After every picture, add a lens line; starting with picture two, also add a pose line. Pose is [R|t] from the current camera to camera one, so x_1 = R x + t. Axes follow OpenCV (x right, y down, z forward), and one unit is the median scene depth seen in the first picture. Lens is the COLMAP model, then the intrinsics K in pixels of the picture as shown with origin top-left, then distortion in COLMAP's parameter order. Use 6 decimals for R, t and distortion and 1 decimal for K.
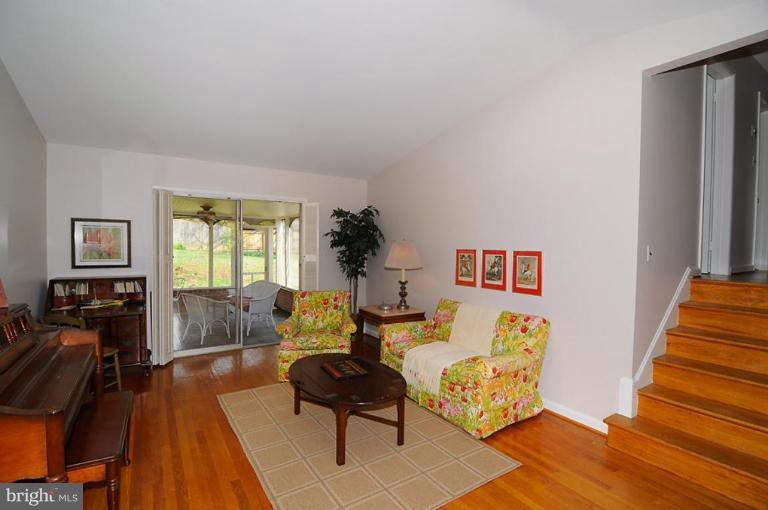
lens RADIAL K [[367.1, 0, 384.0], [0, 367.1, 255.0], [0, 0, 1]] dist [-0.001116, -0.000343]
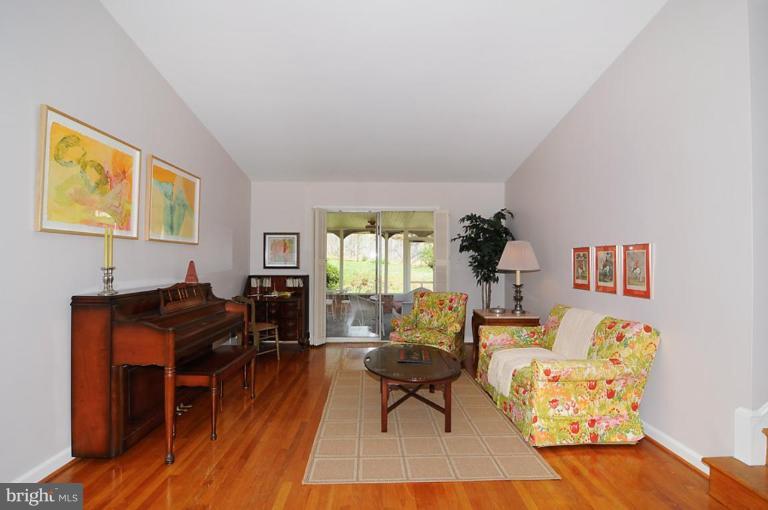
lens RADIAL K [[380.8, 0, 384.0], [0, 380.8, 255.0], [0, 0, 1]] dist [0.000394, 0.000270]
pose [[0.856269, -0.017527, -0.516233, 0.309913], [-0.004722, 0.999117, -0.041753, 0.045702], [0.516509, 0.038190, 0.855430, -0.016956]]
